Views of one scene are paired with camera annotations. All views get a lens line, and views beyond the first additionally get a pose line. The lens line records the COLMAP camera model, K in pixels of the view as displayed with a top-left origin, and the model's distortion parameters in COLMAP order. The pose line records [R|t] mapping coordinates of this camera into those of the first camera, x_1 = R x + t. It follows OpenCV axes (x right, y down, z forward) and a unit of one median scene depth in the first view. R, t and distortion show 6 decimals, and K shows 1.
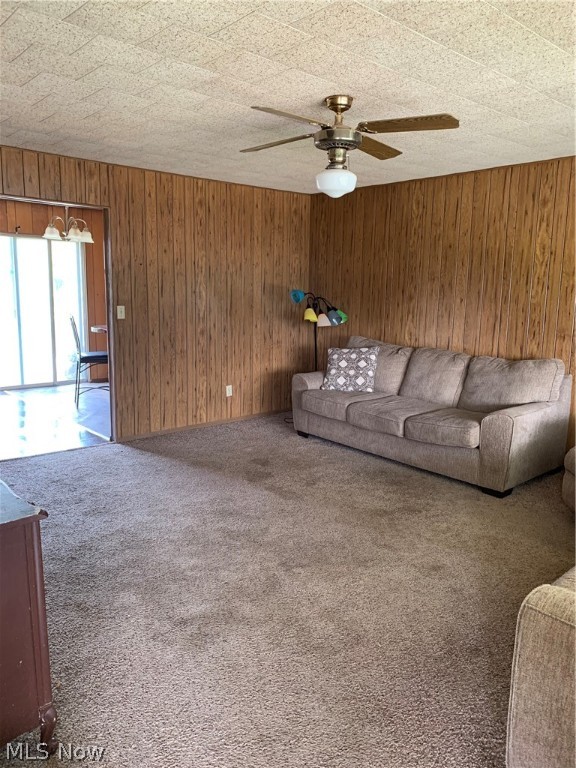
lens RADIAL K [[587.8, 0, 290.9], [0, 587.8, 386.9], [0, 0, 1]] dist [0.027631, -0.022695]
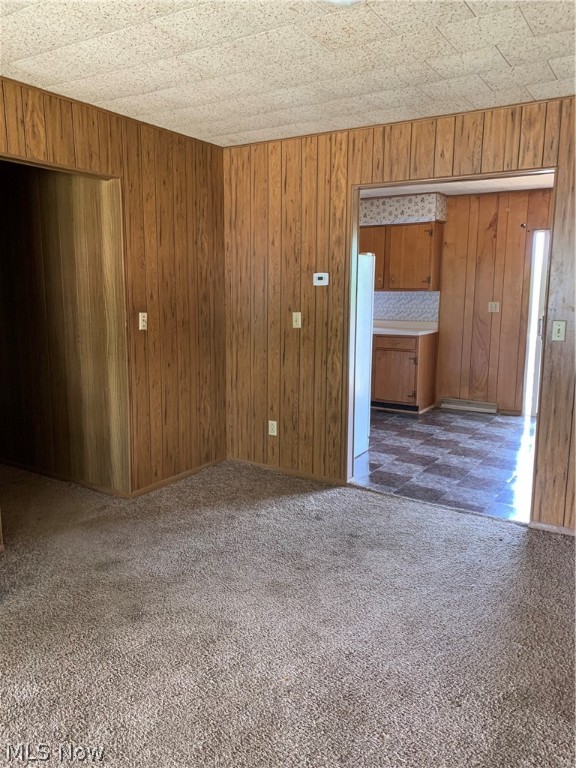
lens RADIAL K [[587.8, 0, 286.4], [0, 587.8, 378.9], [0, 0, 1]] dist [0.027631, -0.022695]
pose [[0.256724, 0.128513, -0.957903, 0.281174], [-0.169073, 0.981809, 0.086408, -0.090682], [0.951582, 0.139772, 0.273781, 0.619520]]
